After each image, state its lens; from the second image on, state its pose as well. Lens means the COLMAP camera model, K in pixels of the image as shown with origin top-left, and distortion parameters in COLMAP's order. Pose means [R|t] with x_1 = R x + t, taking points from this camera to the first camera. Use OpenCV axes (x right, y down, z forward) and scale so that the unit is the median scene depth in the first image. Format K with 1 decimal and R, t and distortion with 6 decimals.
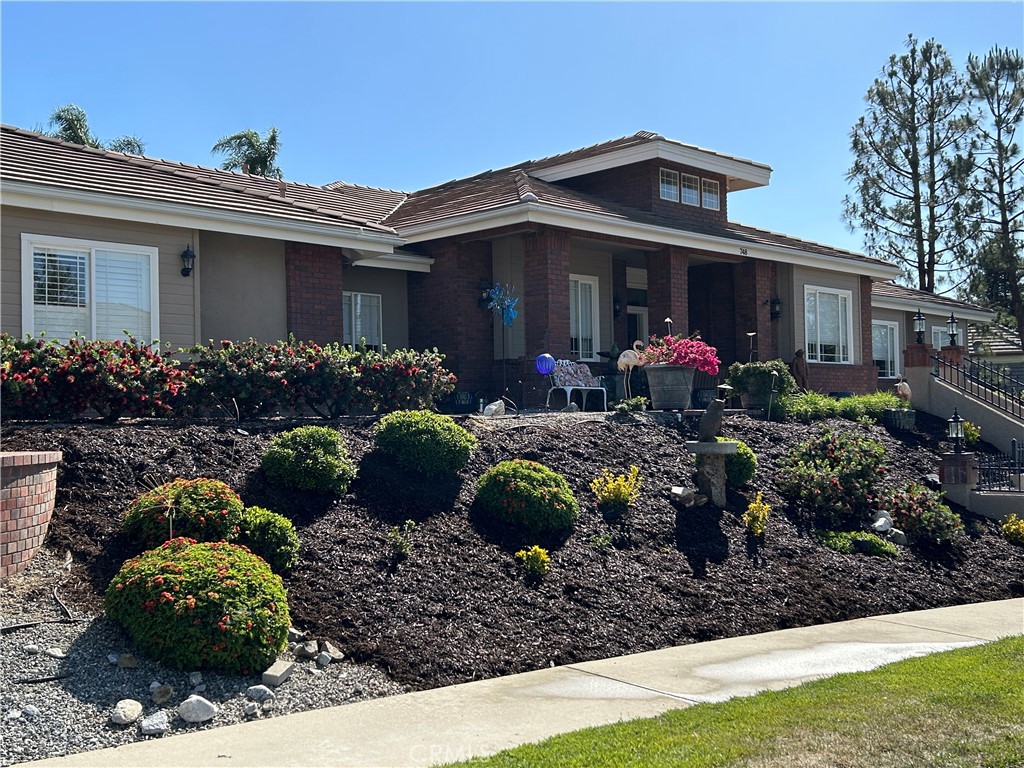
lens RADIAL K [[1063.6, 0, 512.0], [0, 1063.6, 384.0], [0, 0, 1]] dist [0.196137, -0.527996]
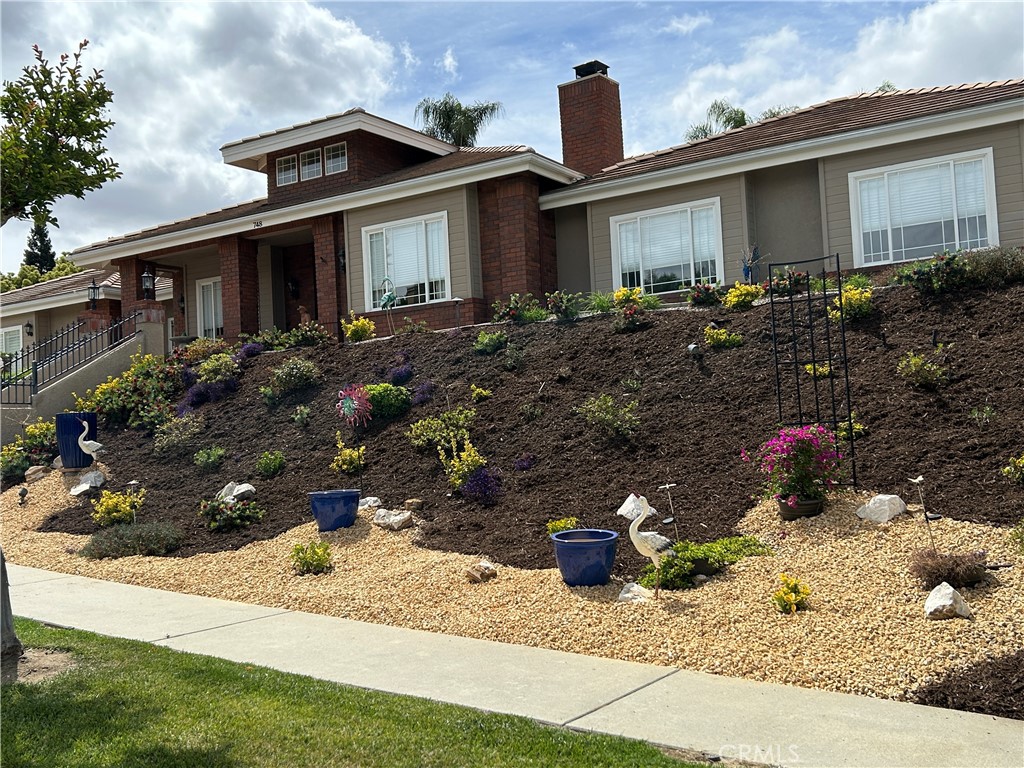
lens RADIAL K [[1063.6, 0, 512.0], [0, 1063.6, 384.0], [0, 0, 1]] dist [0.196137, -0.527996]
pose [[0.200913, -0.053231, -0.978162, 2.606954], [0.072024, 0.996623, -0.039442, 0.186964], [0.976958, -0.062527, 0.204069, 2.059775]]
